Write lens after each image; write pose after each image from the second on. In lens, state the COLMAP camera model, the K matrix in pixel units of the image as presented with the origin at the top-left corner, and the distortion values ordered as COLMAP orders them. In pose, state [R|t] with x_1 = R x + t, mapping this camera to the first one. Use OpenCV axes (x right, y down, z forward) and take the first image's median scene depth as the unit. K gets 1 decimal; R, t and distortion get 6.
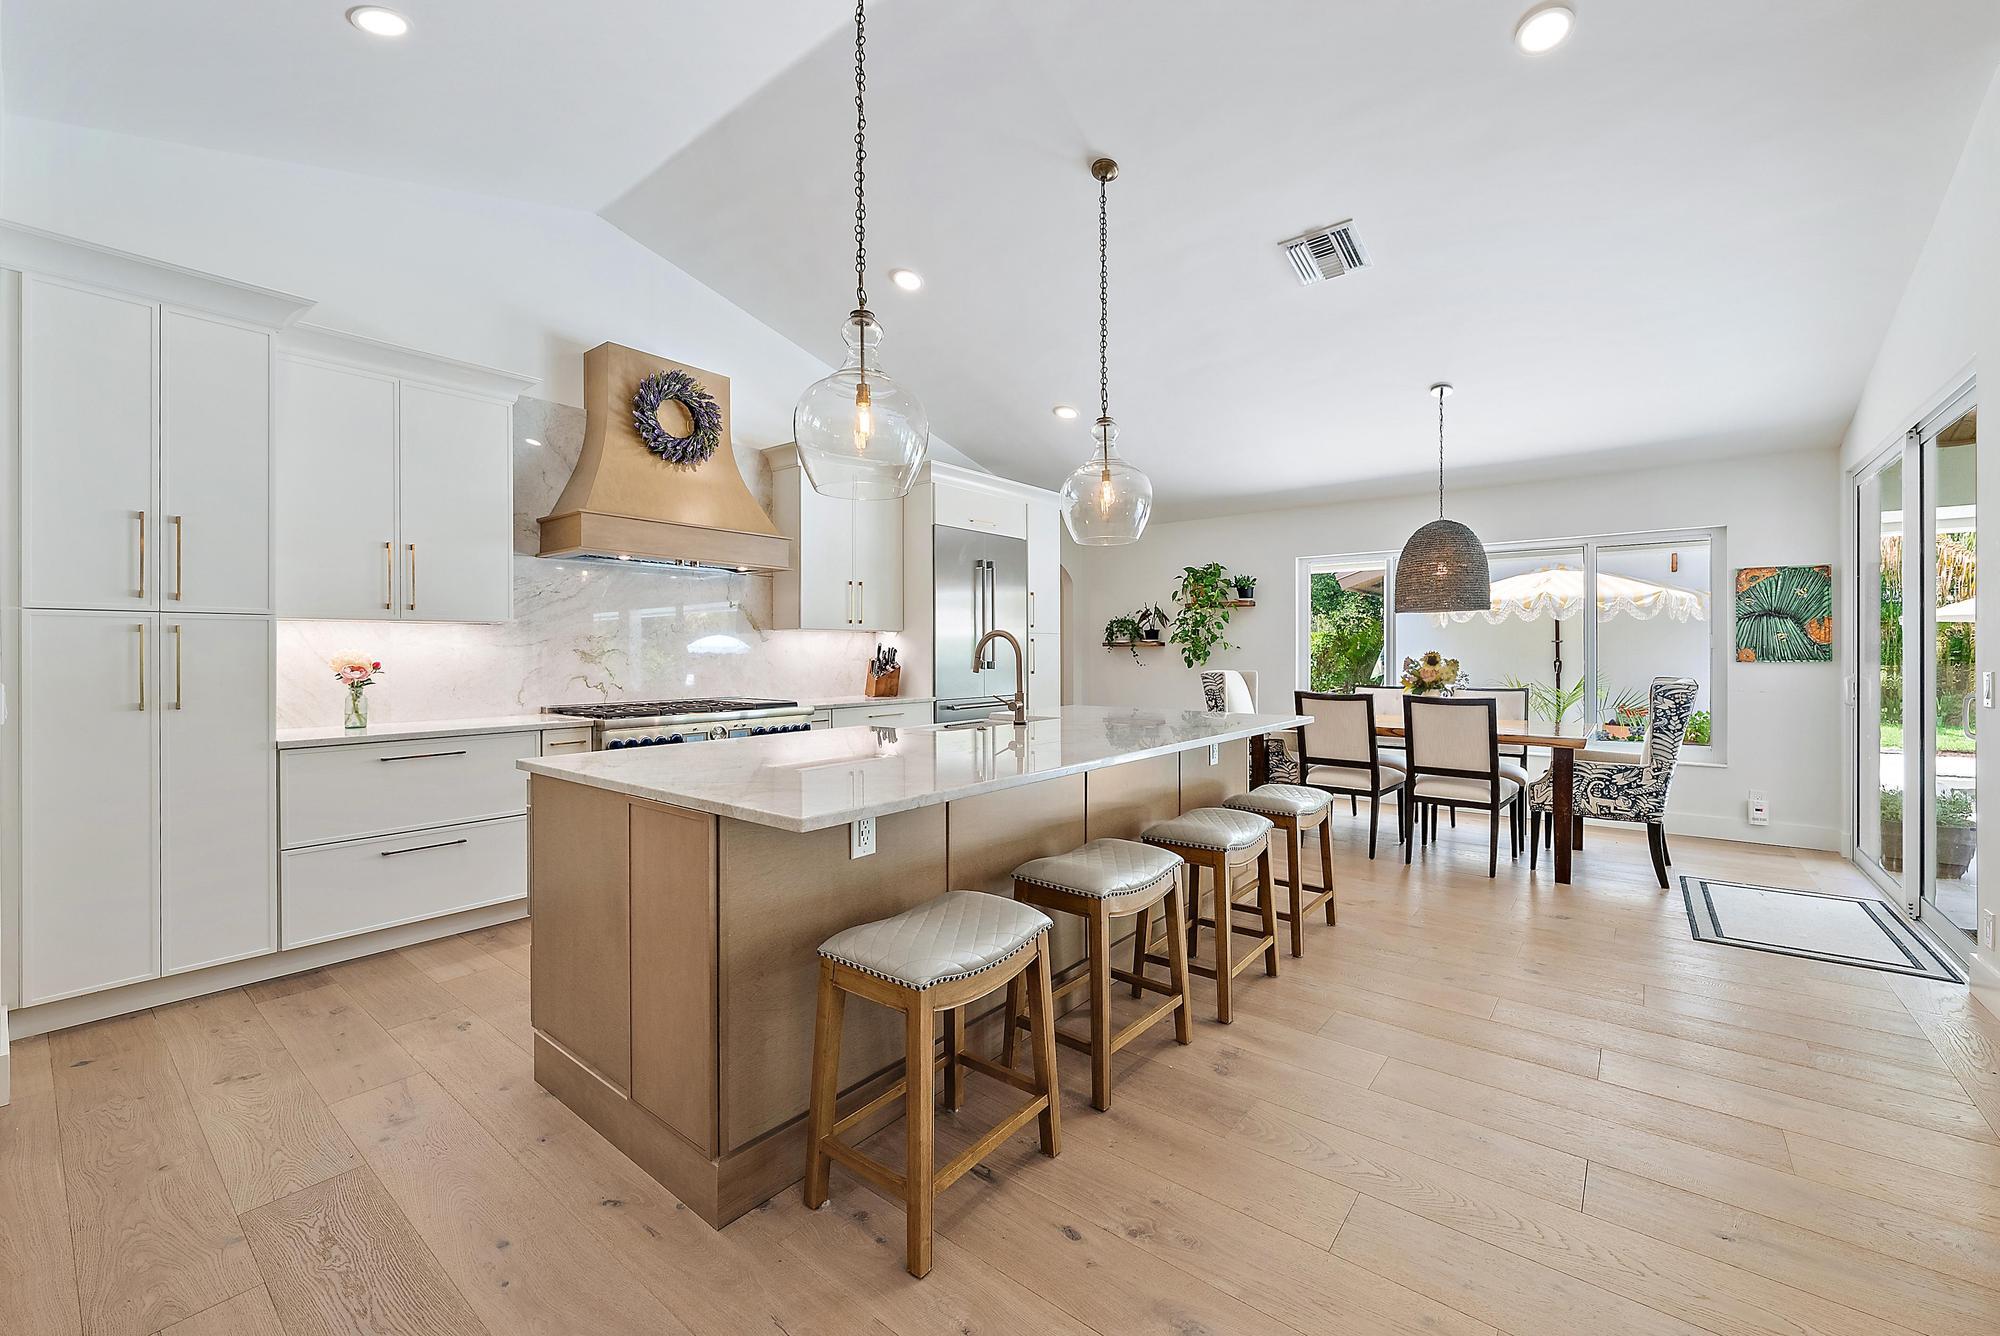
lens RADIAL K [[801.6, 0, 998.9], [0, 801.6, 651.9], [0, 0, 1]] dist [-0.001960, -0.000783]
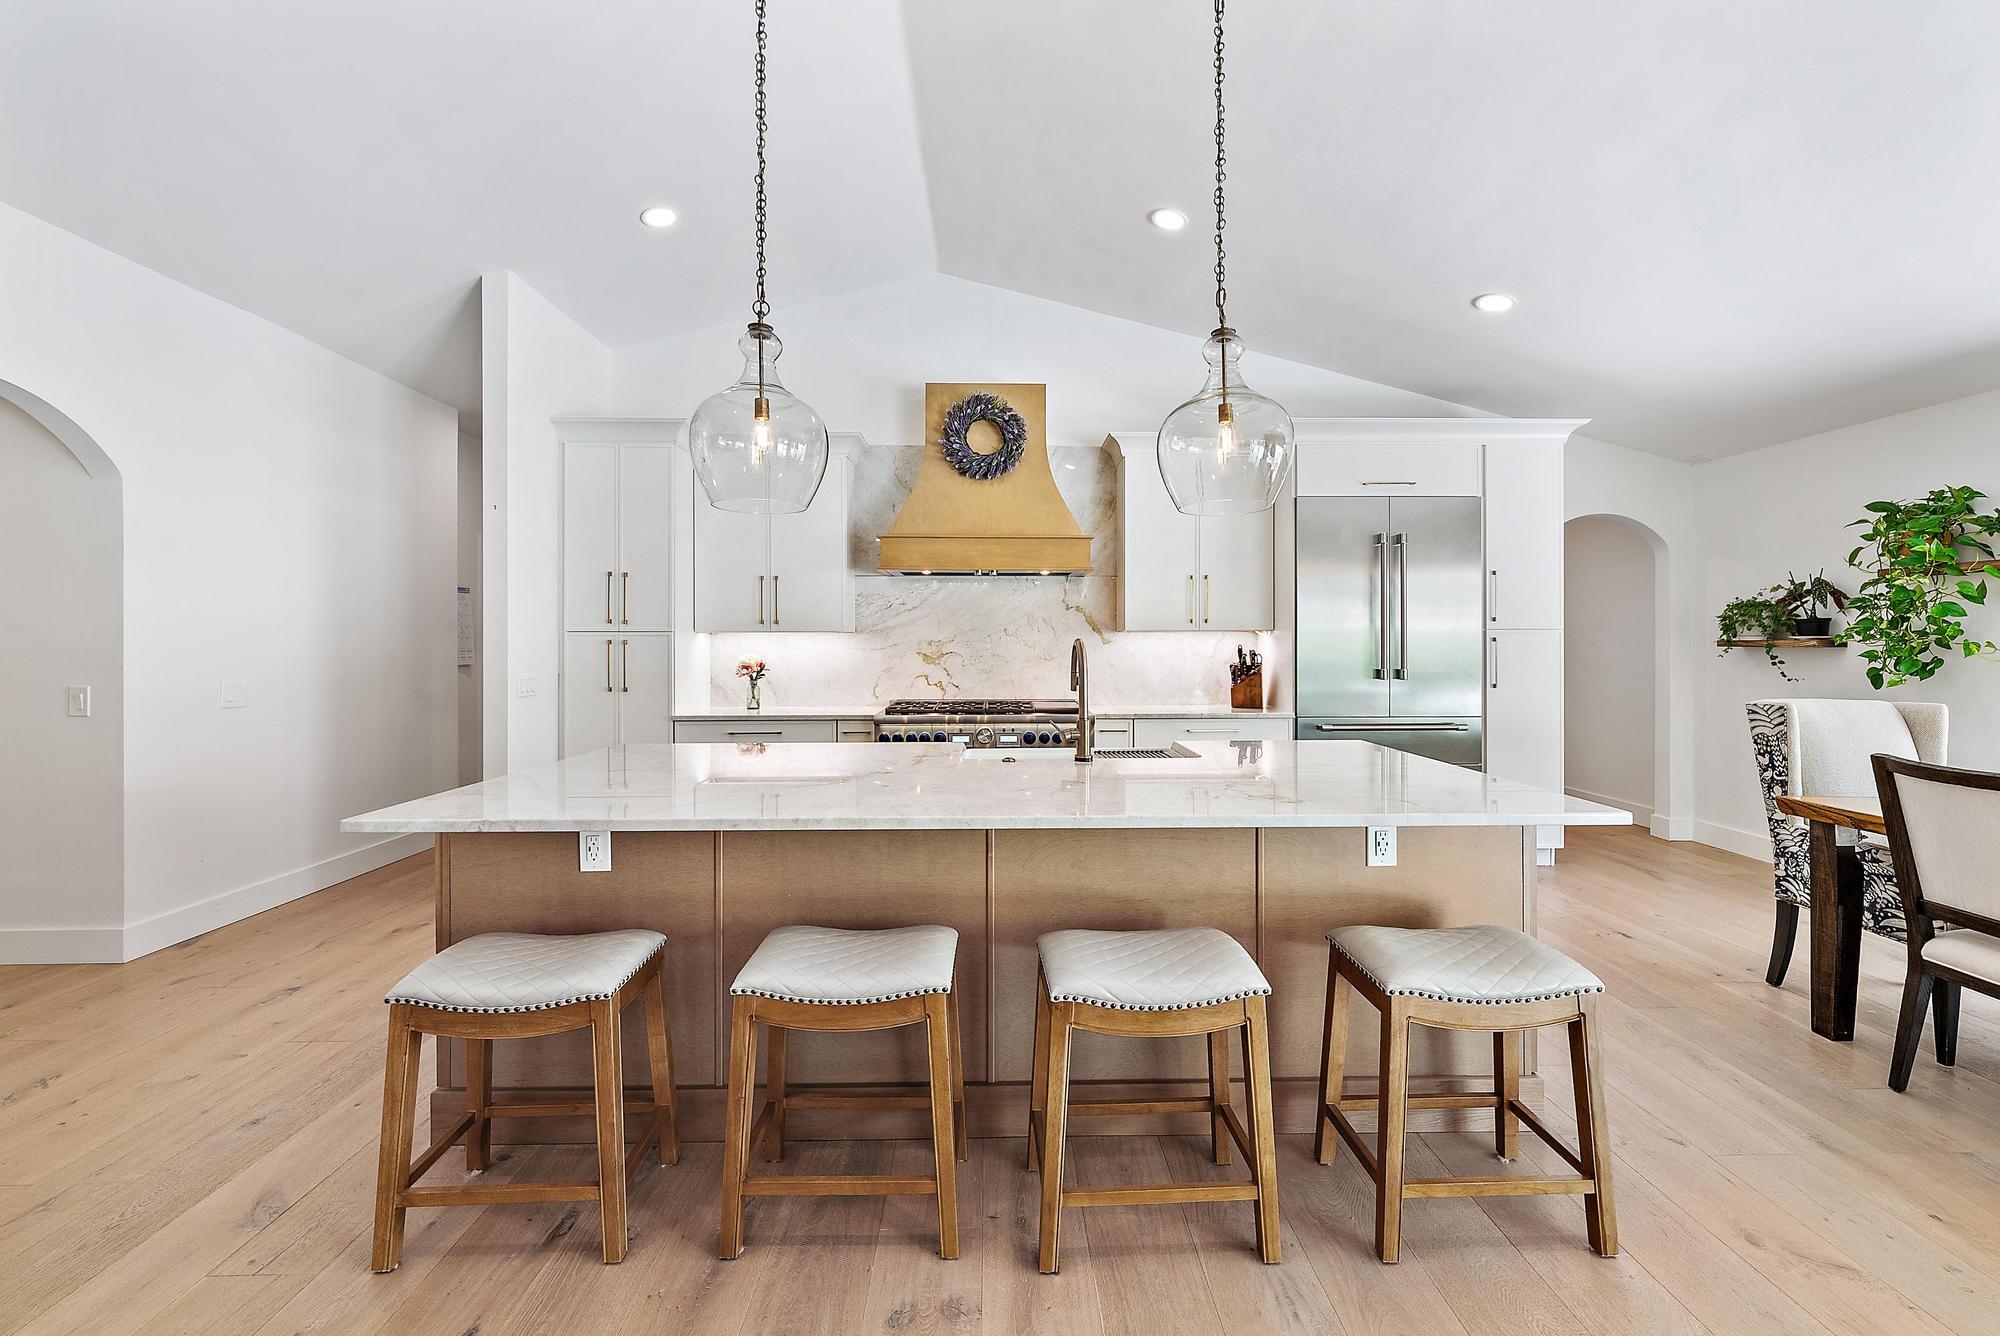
lens RADIAL K [[801.6, 0, 1010.7], [0, 801.6, 643.1], [0, 0, 1]] dist [-0.001960, -0.000783]
pose [[0.645303, 0.003015, -0.763921, 0.402985], [-0.000592, 0.999994, 0.003447, -0.018302], [0.763926, -0.001772, 0.645301, 0.309563]]
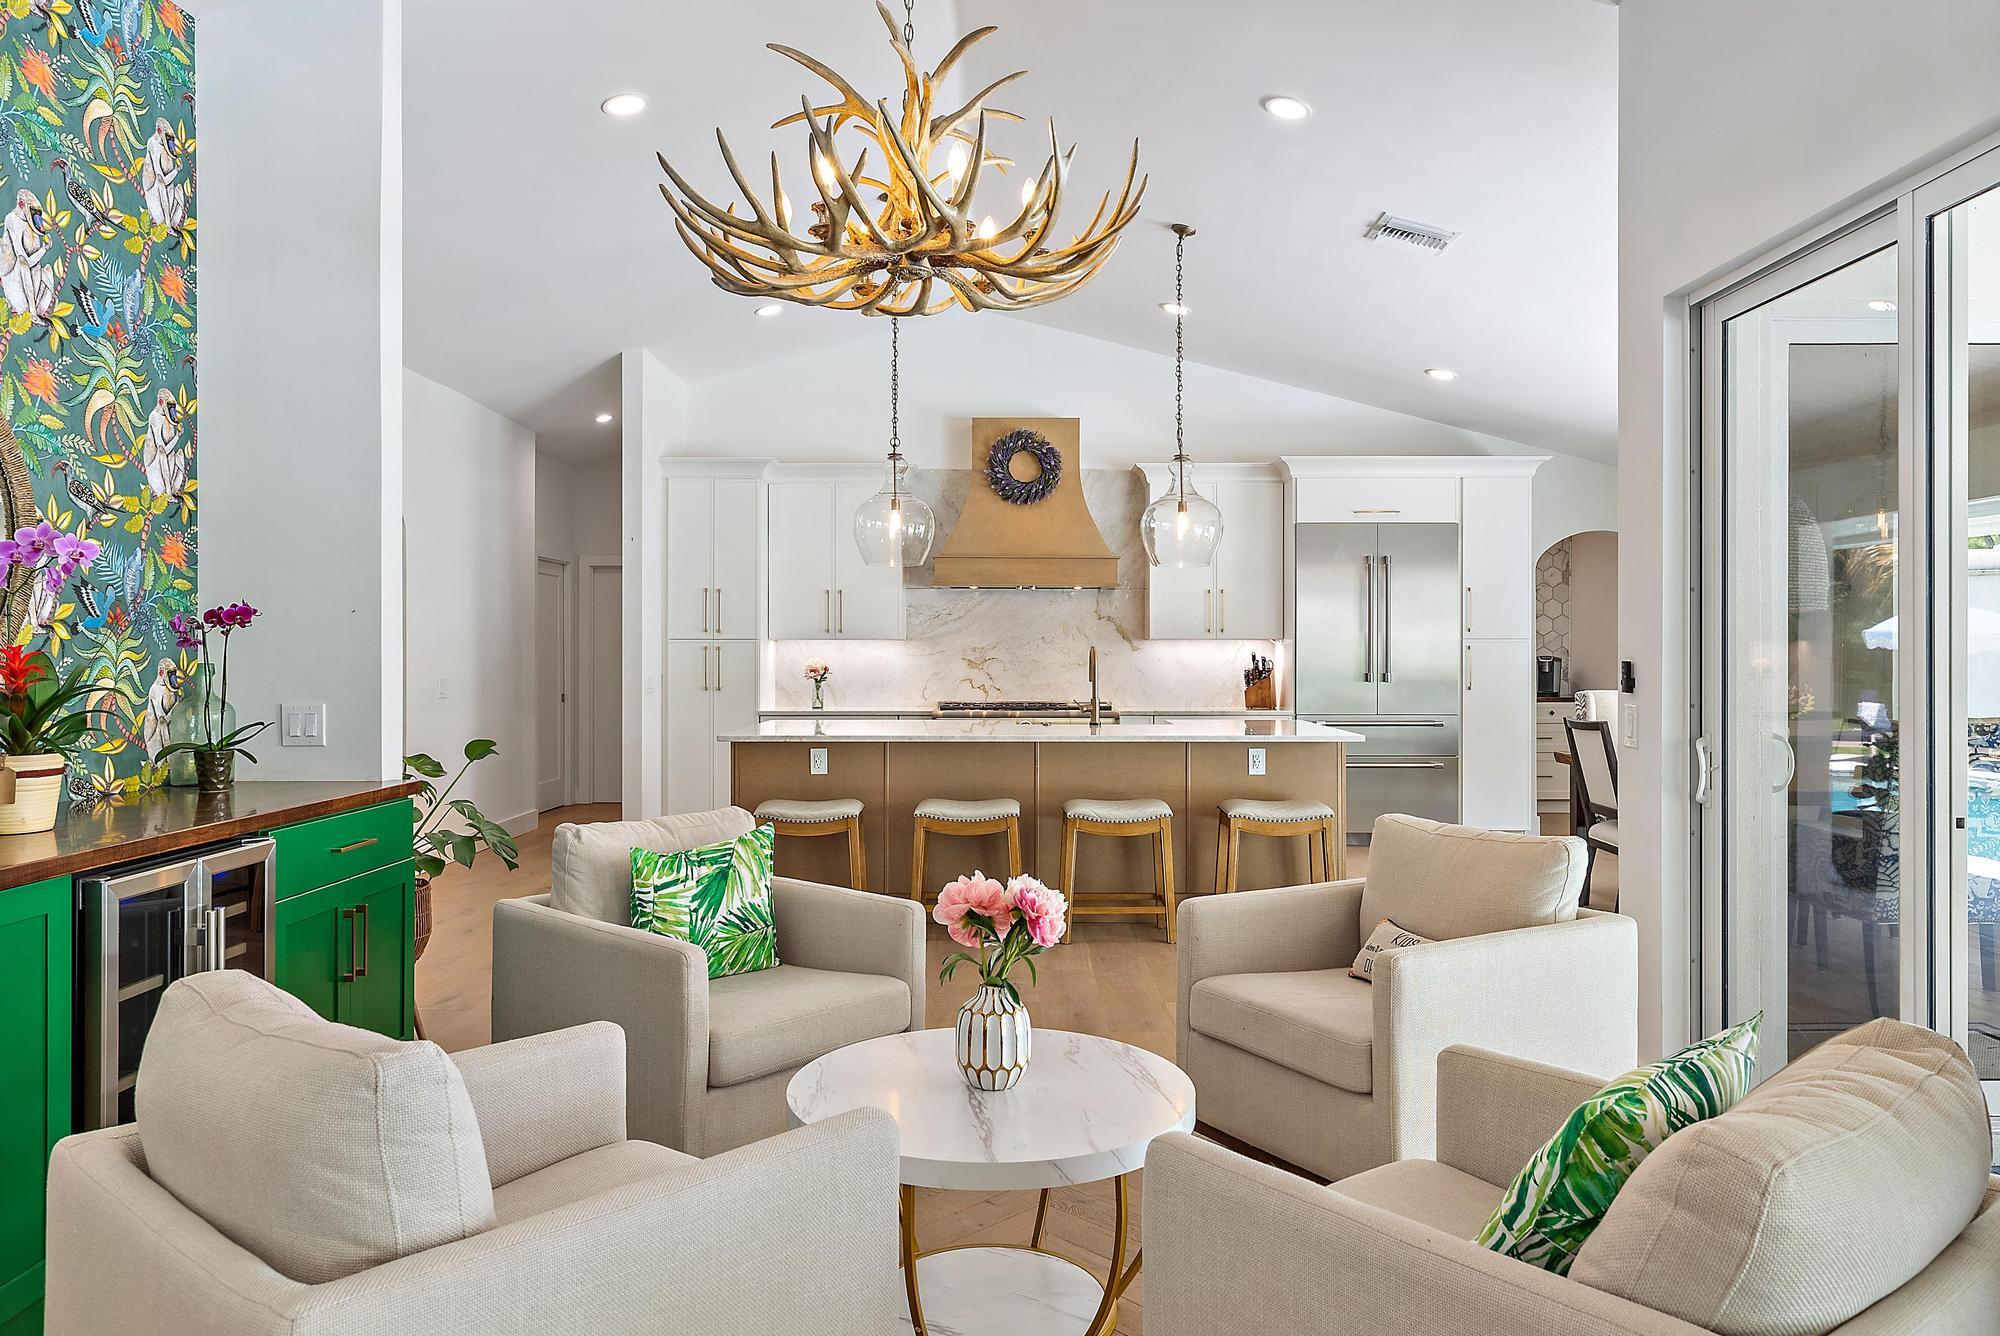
lens RADIAL K [[1354.4, 0, 1004.3], [0, 1354.4, 650.8], [0, 0, 1]] dist [-0.001438, 0.006011]
pose [[0.621454, 0.003322, -0.783444, 1.078956], [-0.003145, 0.999994, 0.001746, -0.016579], [0.783444, 0.001379, 0.621460, -0.264274]]
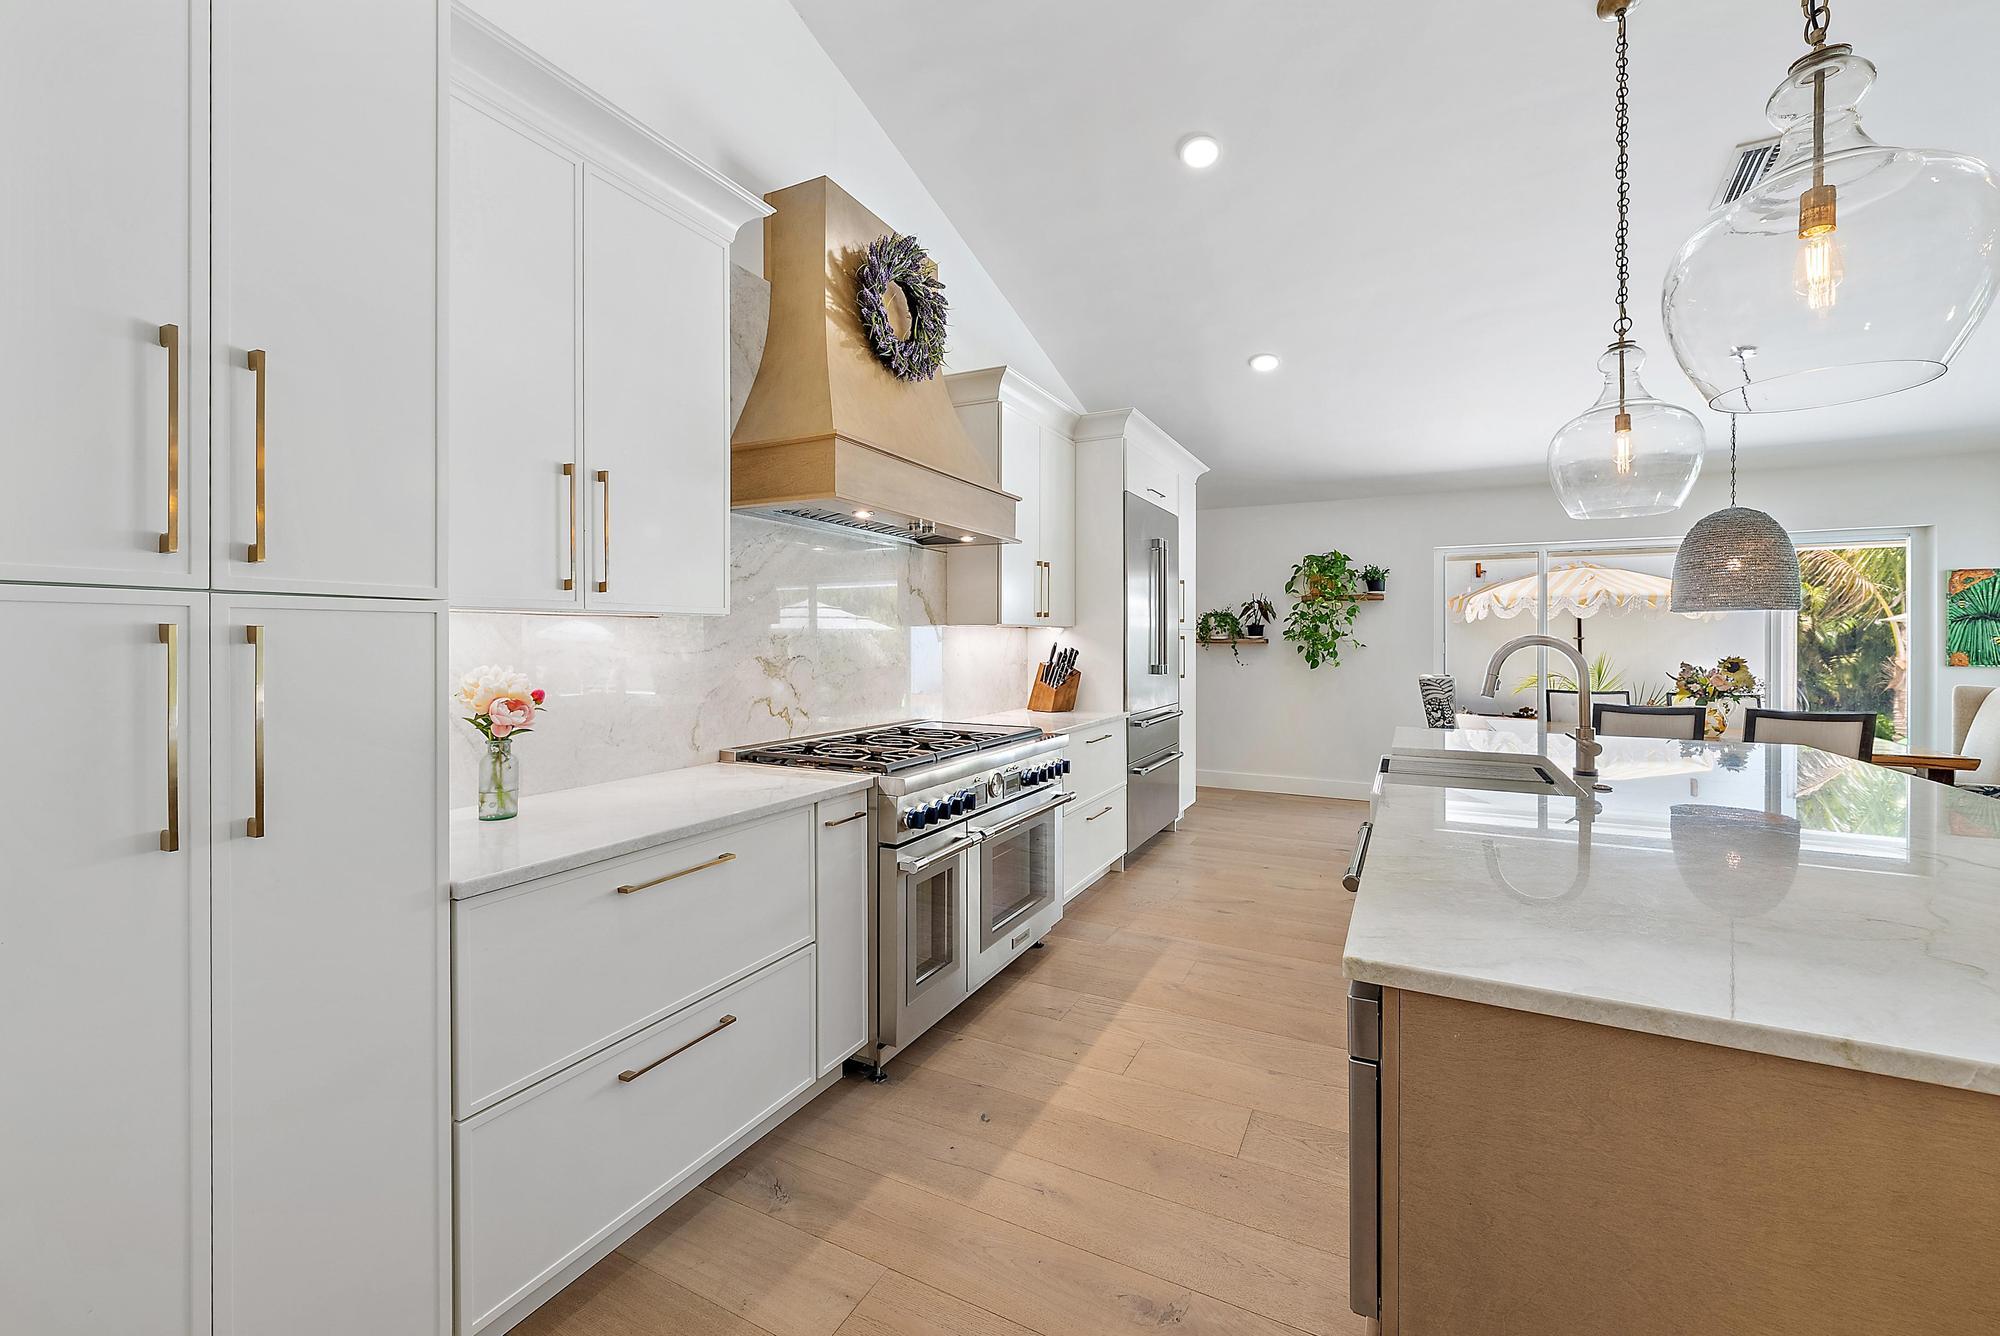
lens RADIAL K [[801.6, 0, 996.3], [0, 801.6, 638.7], [0, 0, 1]] dist [-0.001960, -0.000783]
pose [[0.979177, 0.004130, 0.202967, -0.420829], [-0.003851, 0.999991, -0.001770, -0.015213], [-0.202973, 0.000951, 0.979184, 0.301191]]
